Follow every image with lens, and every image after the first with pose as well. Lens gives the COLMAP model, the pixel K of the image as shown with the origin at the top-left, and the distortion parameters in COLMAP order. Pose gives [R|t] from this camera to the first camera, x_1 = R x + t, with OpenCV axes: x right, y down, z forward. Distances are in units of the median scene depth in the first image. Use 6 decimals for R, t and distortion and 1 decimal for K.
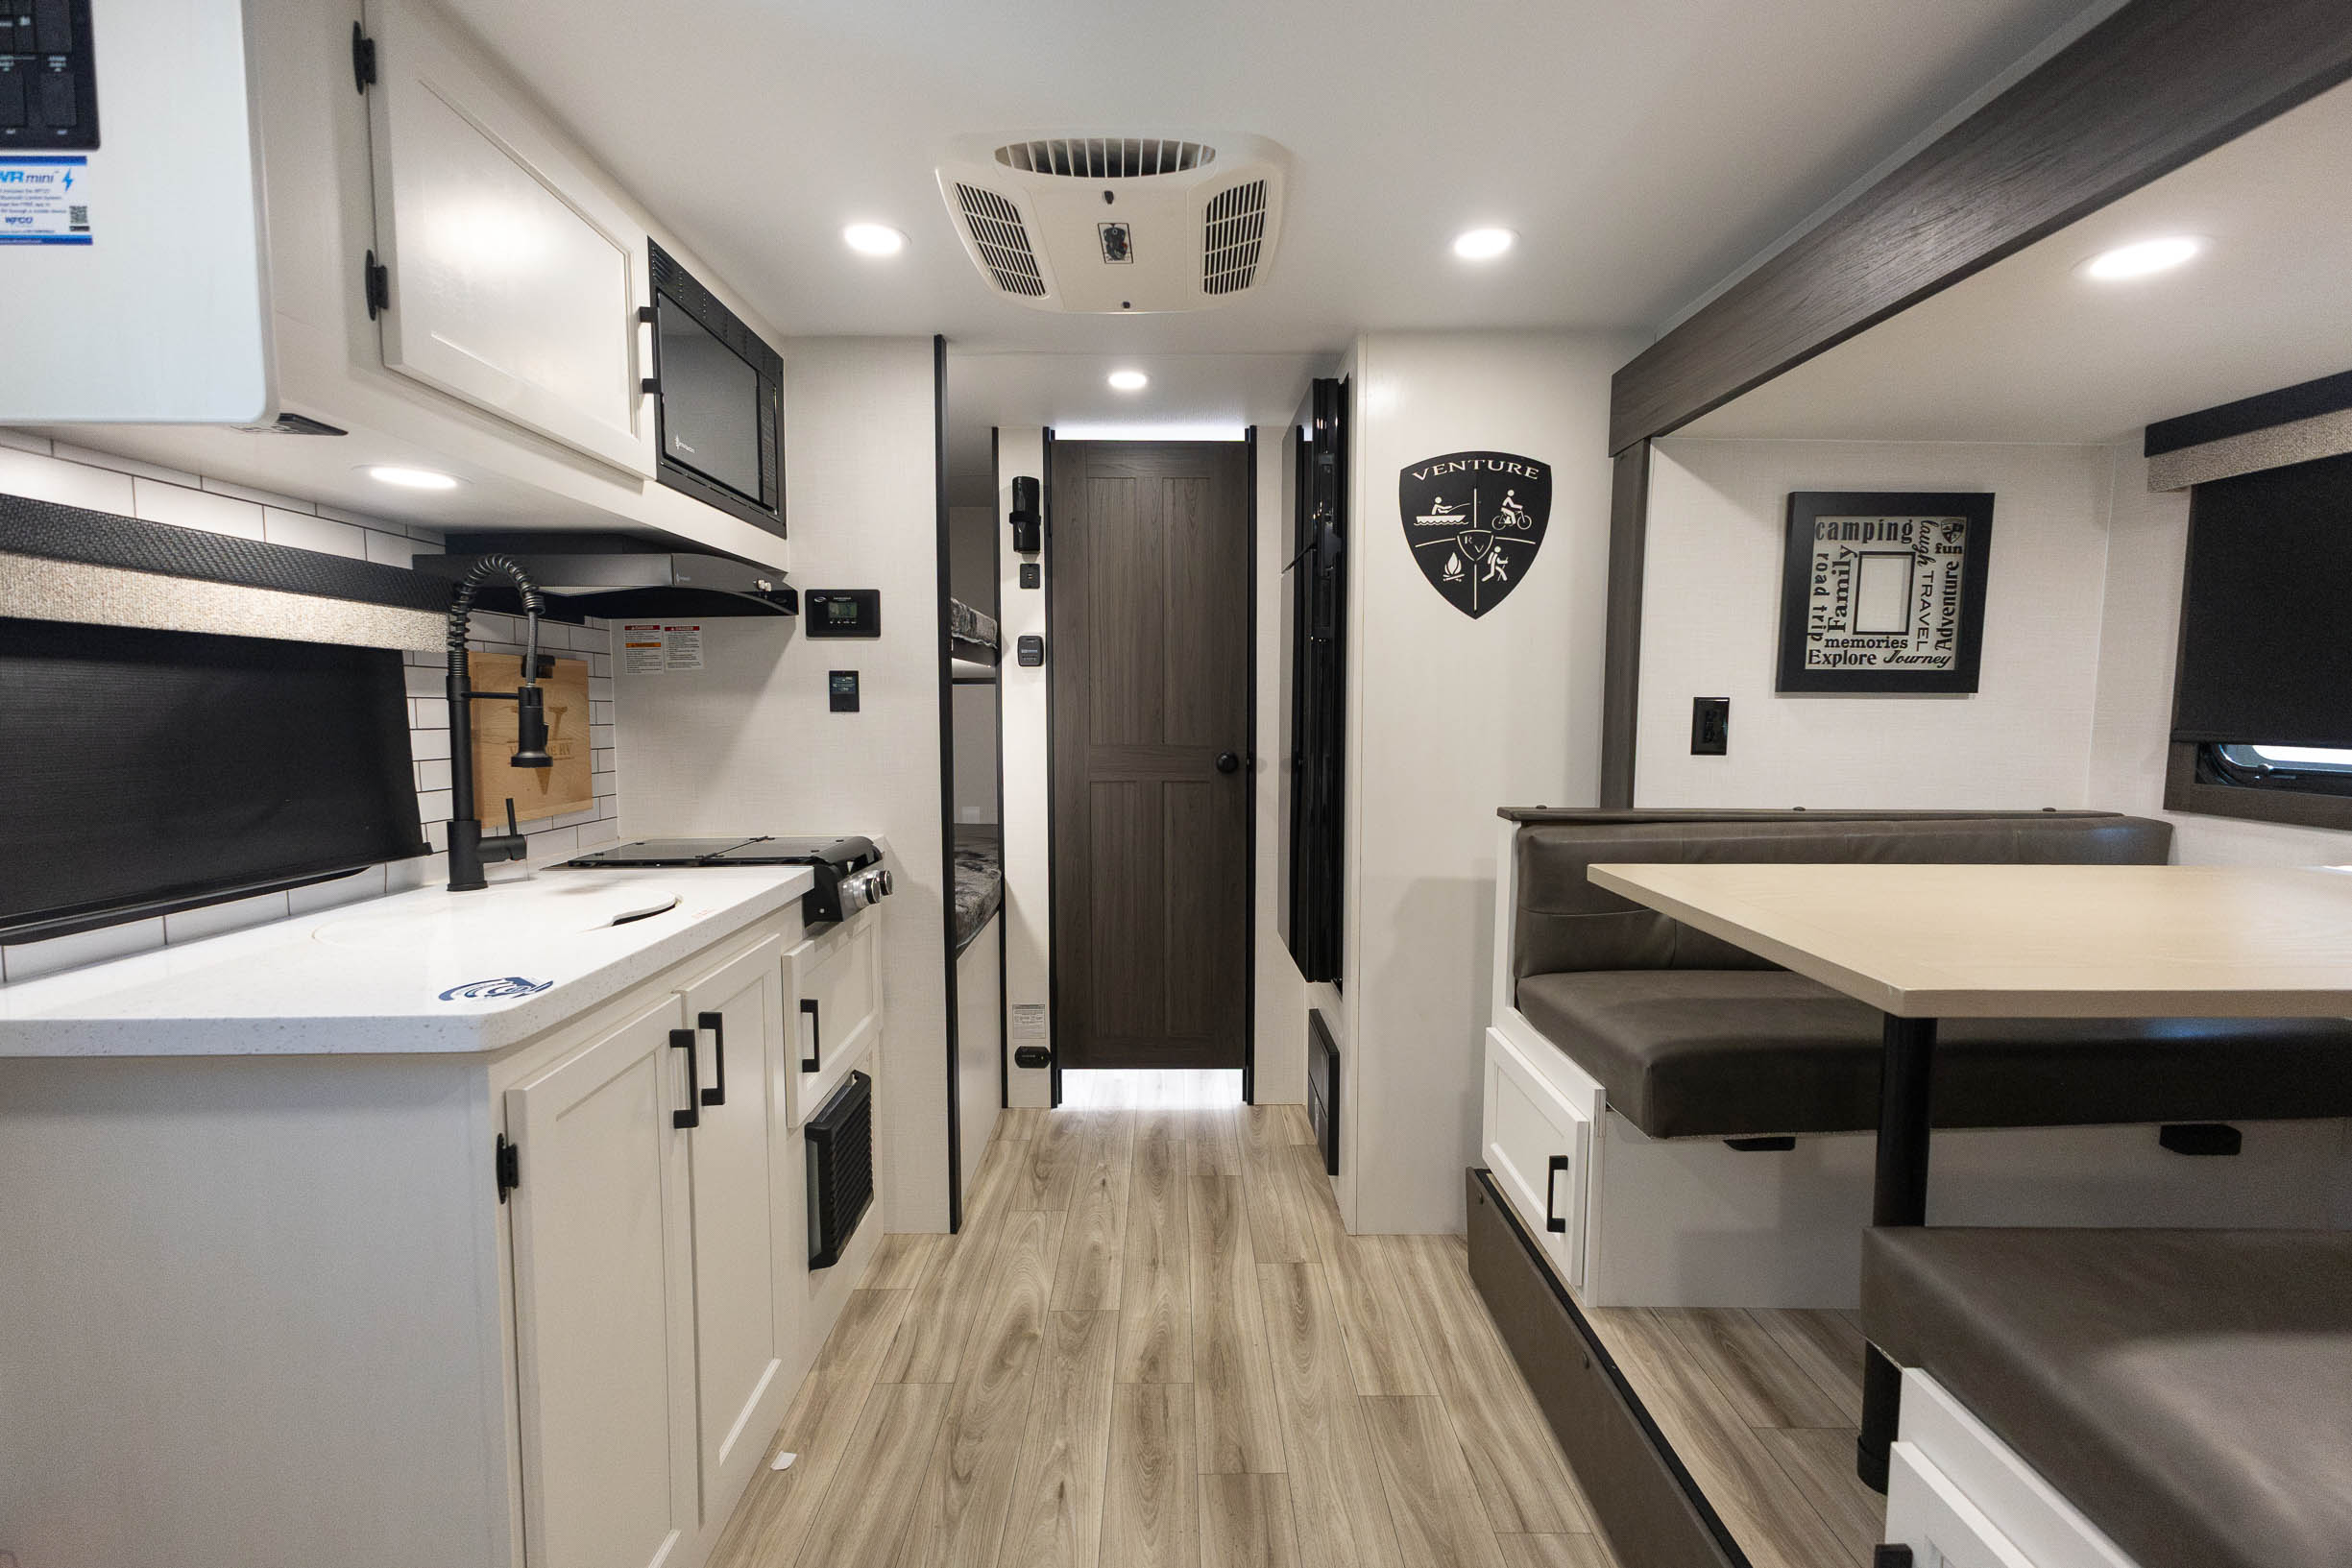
lens RADIAL K [[1026.9, 0, 1165.5], [0, 1026.9, 767.6], [0, 0, 1]] dist [0.034645, -0.015561]
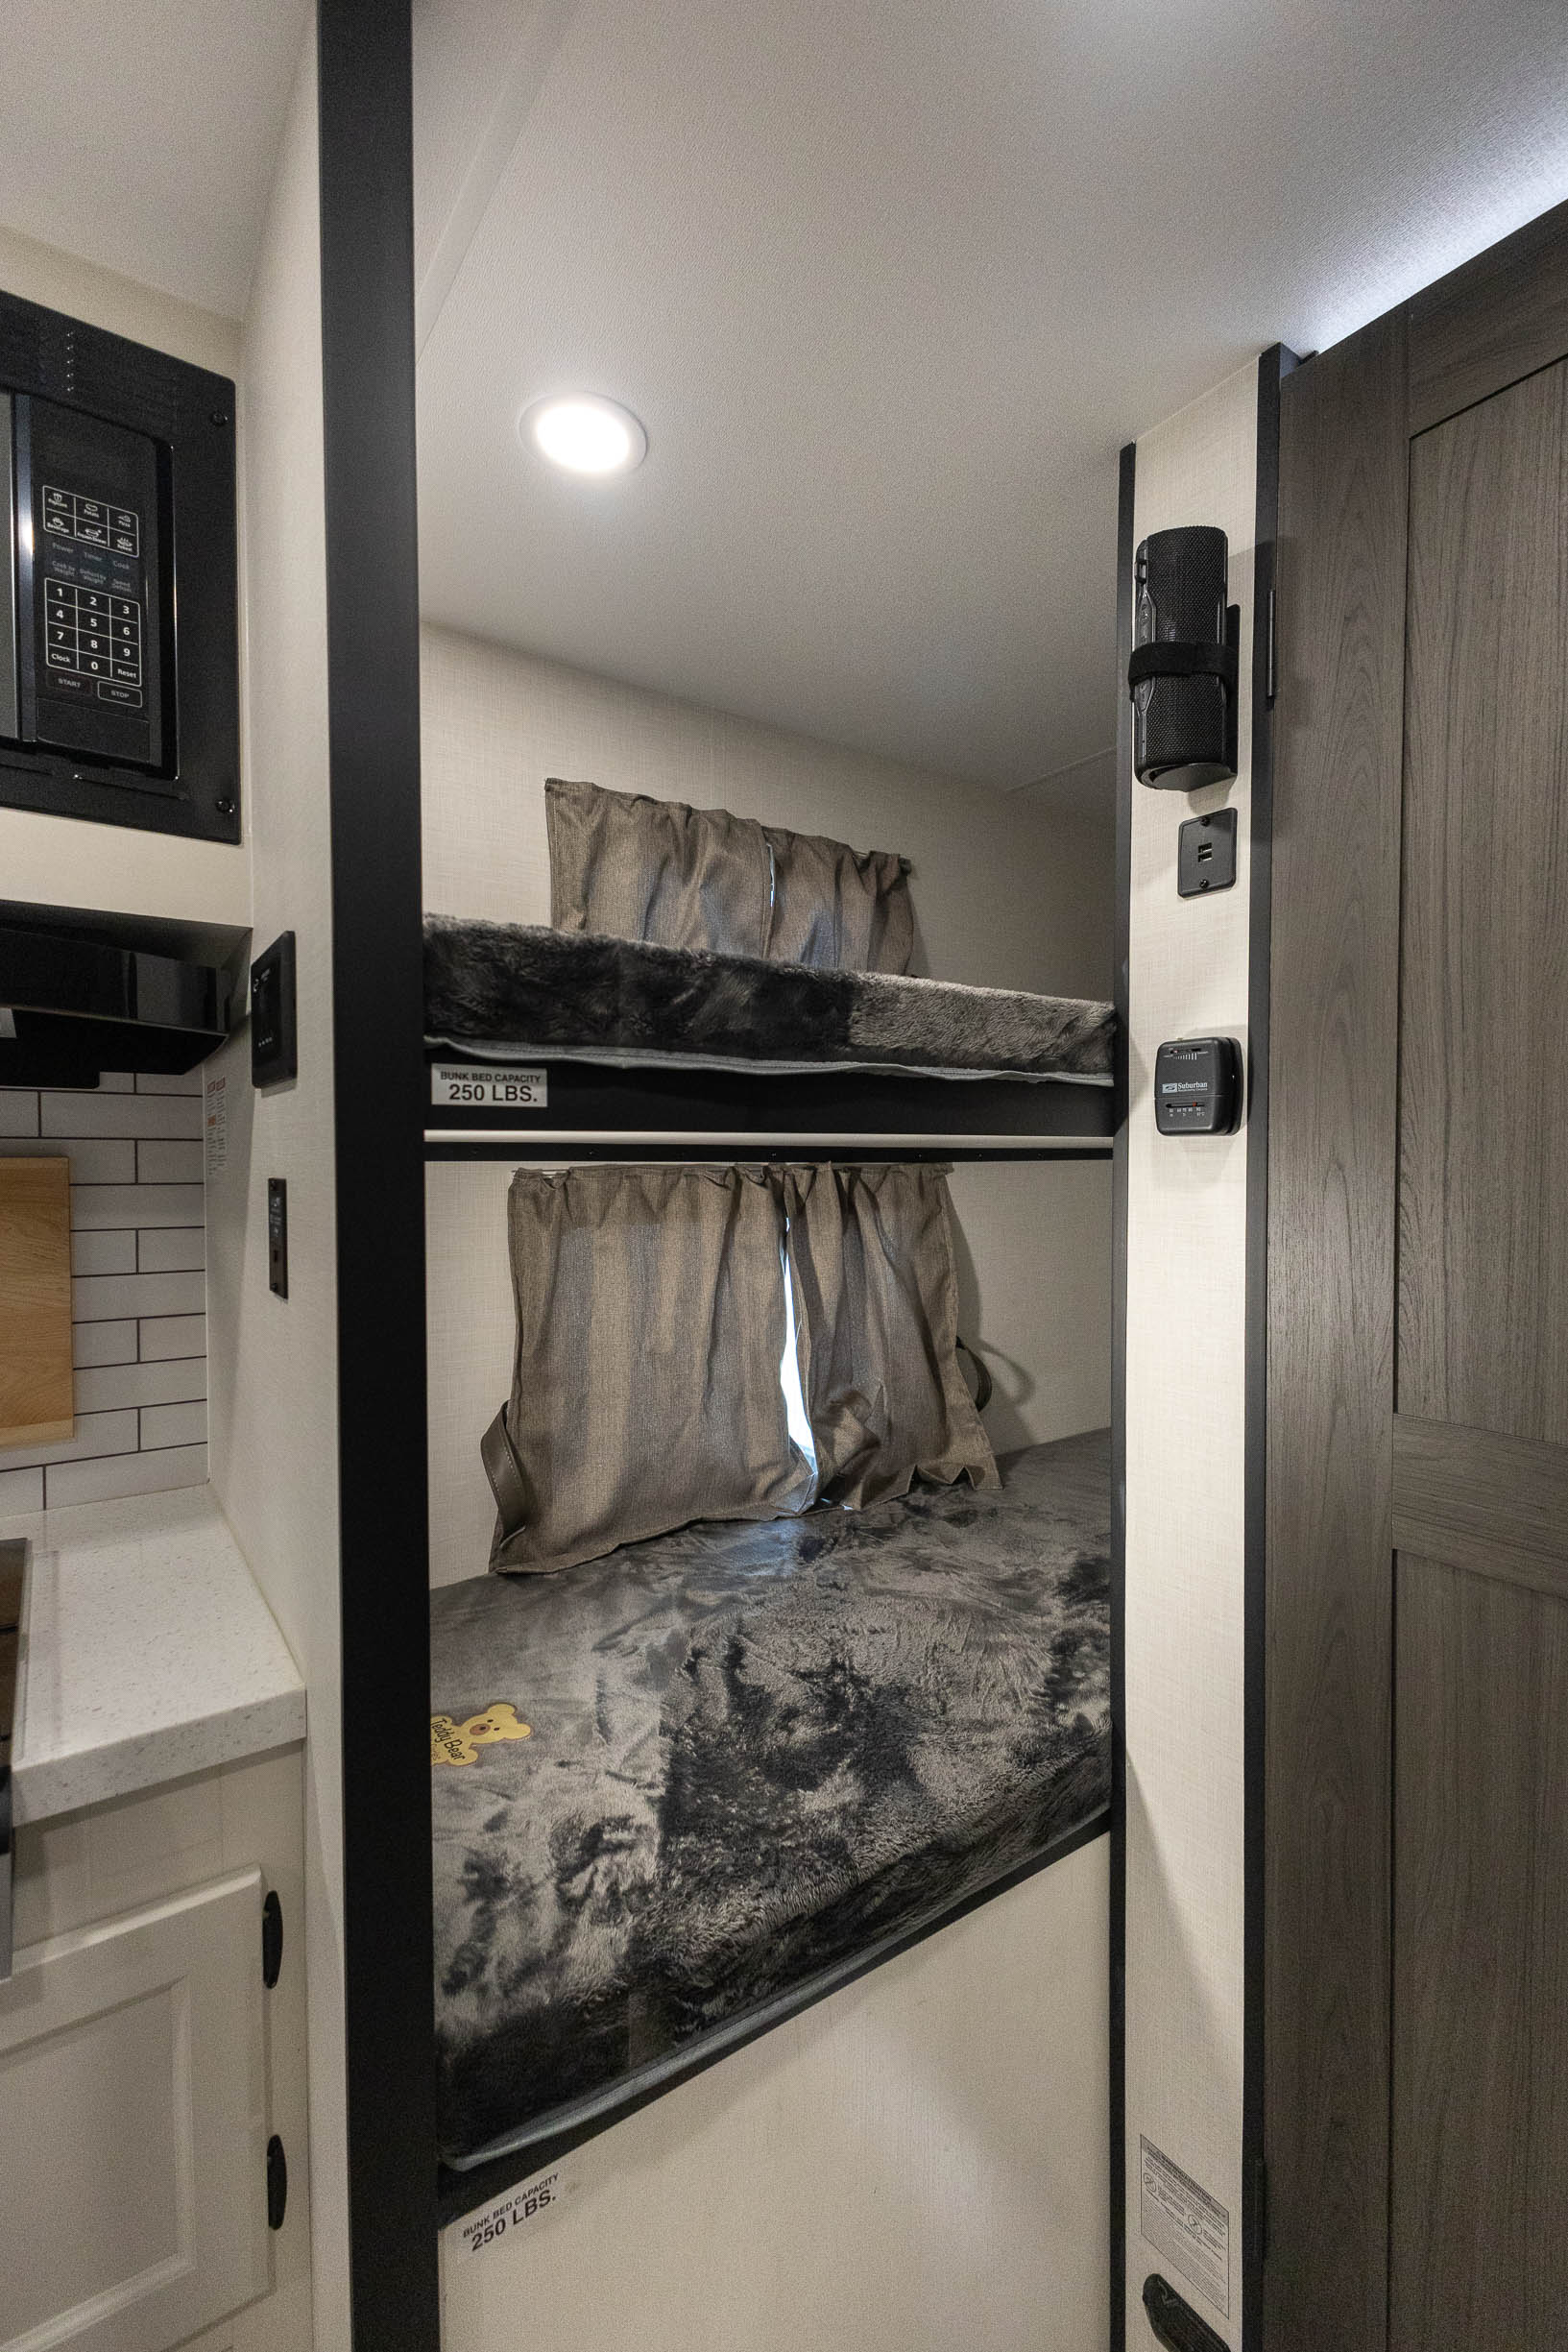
lens RADIAL K [[1026.9, 0, 784.0], [0, 1026.9, 1176.0], [0, 0, 1]] dist [0.034645, -0.015561]
pose [[0.577420, 0.022988, -0.816123, 0.057921], [-0.050197, 0.998712, -0.007385, -0.077447], [0.814902, 0.045231, 0.577831, 0.711161]]
